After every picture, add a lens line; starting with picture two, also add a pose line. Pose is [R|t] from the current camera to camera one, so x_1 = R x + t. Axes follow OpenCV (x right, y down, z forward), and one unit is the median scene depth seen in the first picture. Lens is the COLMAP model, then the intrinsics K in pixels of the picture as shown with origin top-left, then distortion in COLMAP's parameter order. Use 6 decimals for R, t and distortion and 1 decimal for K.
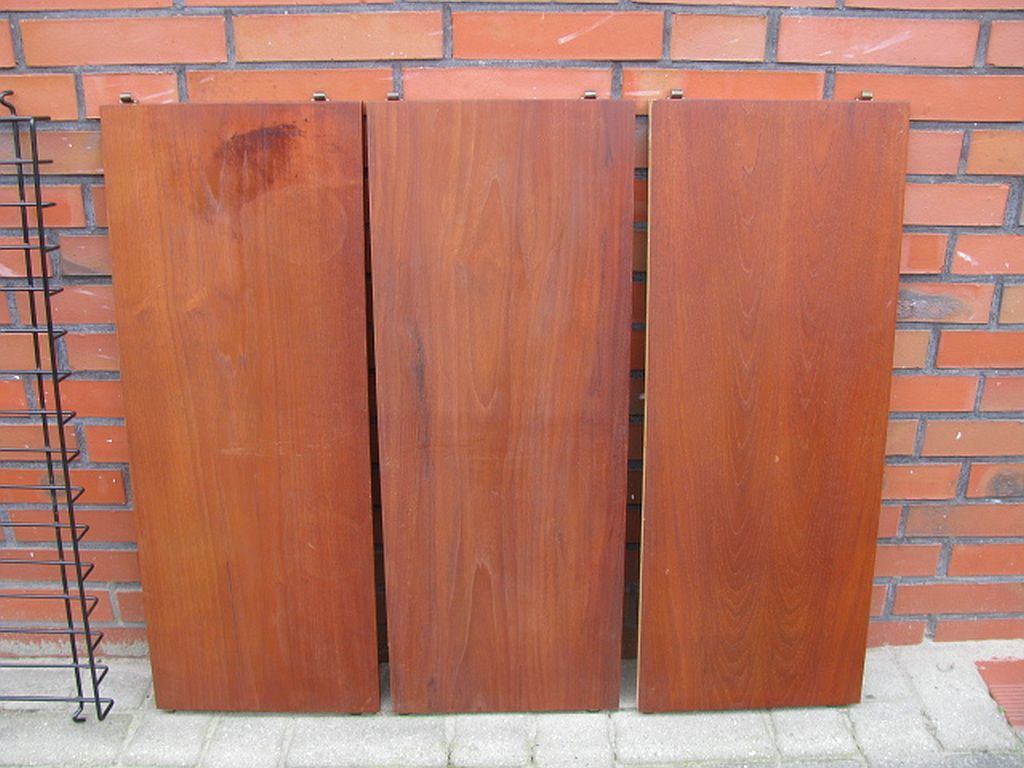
lens RADIAL K [[1083.0, 0, 518.6], [0, 1083.0, 334.0], [0, 0, 1]] dist [-0.143036, 0.000000]
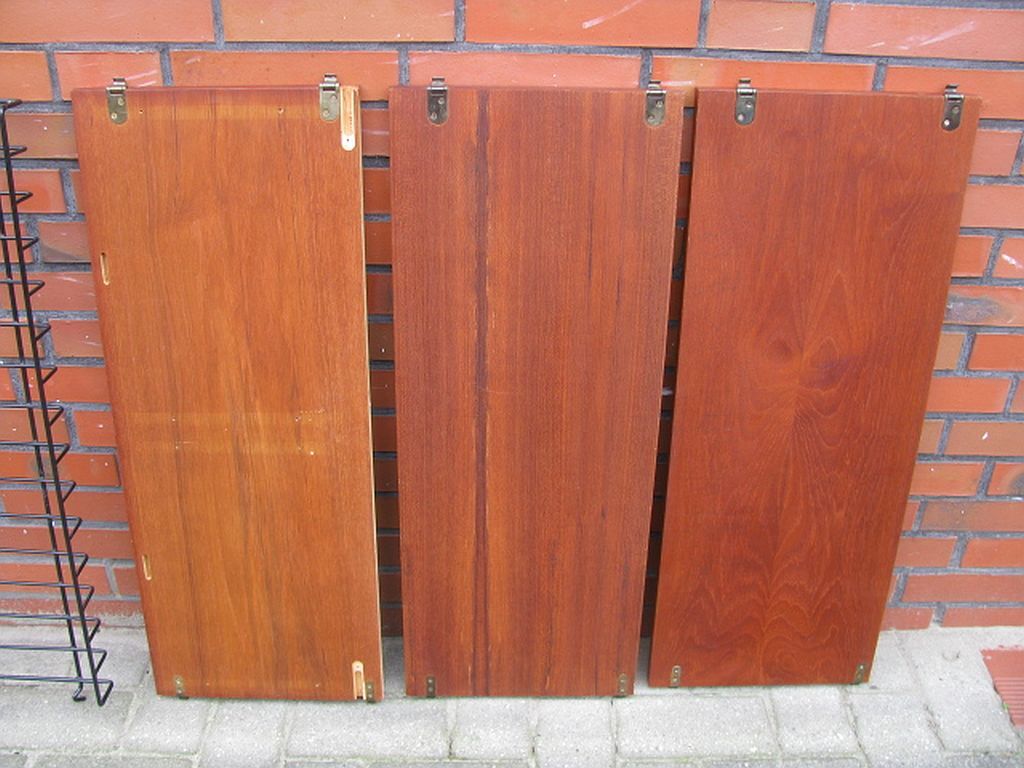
lens RADIAL K [[1083.0, 0, 512.4], [0, 1083.0, 341.4], [0, 0, 1]] dist [-0.143036, 0.000000]
pose [[0.999751, 0.021771, -0.004809, -0.010744], [-0.020815, 0.988677, 0.148607, -0.129455], [0.007990, -0.148470, 0.988885, 0.068009]]
